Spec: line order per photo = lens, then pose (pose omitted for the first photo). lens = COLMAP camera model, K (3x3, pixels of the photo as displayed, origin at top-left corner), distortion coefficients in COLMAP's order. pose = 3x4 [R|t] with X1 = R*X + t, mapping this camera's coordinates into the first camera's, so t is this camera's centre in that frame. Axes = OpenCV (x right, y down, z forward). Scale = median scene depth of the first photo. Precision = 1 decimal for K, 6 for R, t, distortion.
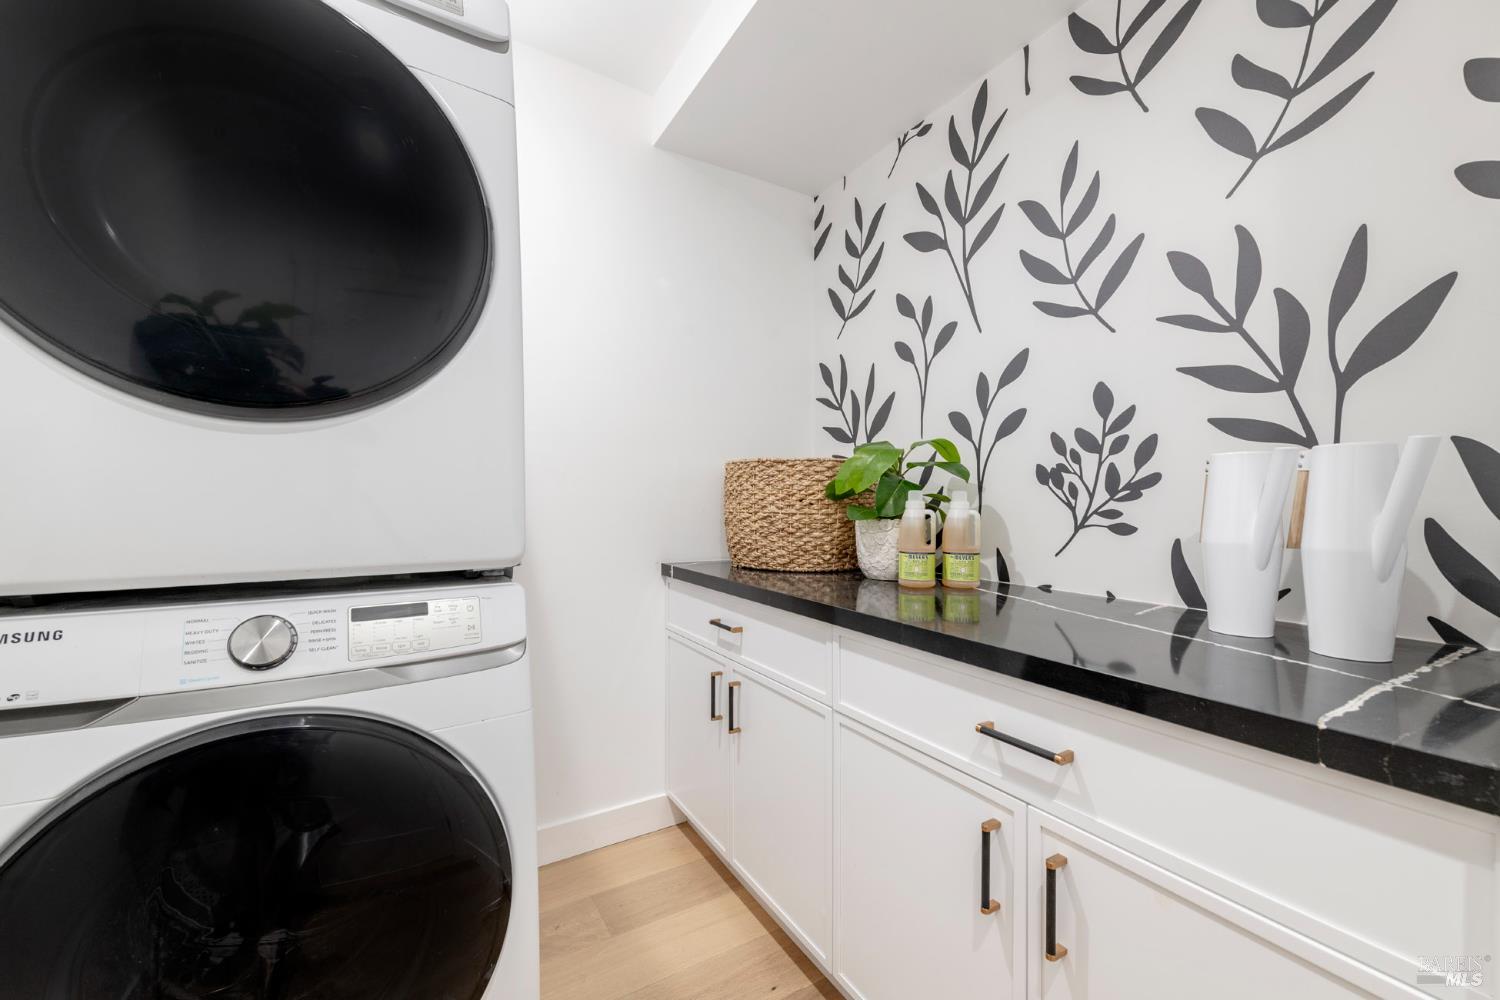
lens RADIAL K [[603.0, 0, 757.0], [0, 603.0, 513.2], [0, 0, 1]] dist [0.009880, -0.002676]
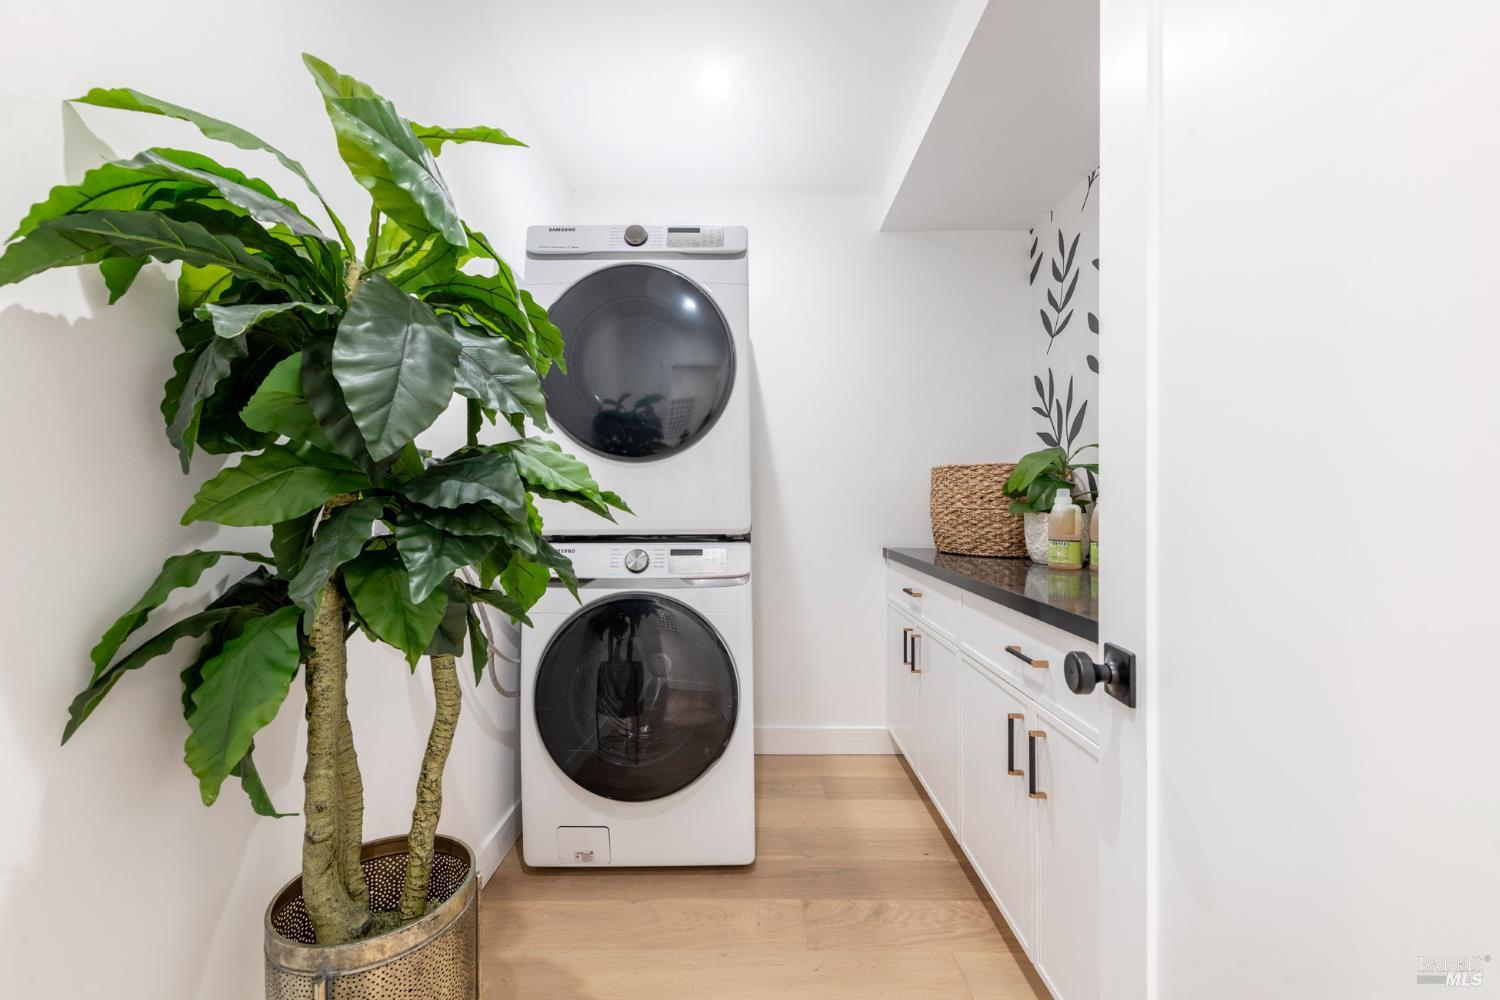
lens RADIAL K [[625.1, 0, 749.7], [0, 625.1, 498.6], [0, 0, 1]] dist [-0.001619, 0.000153]
pose [[0.857215, -0.004421, -0.514940, 0.321998], [-0.010094, 0.999627, -0.025386, 0.017359], [0.514860, 0.026959, 0.856851, -0.337082]]
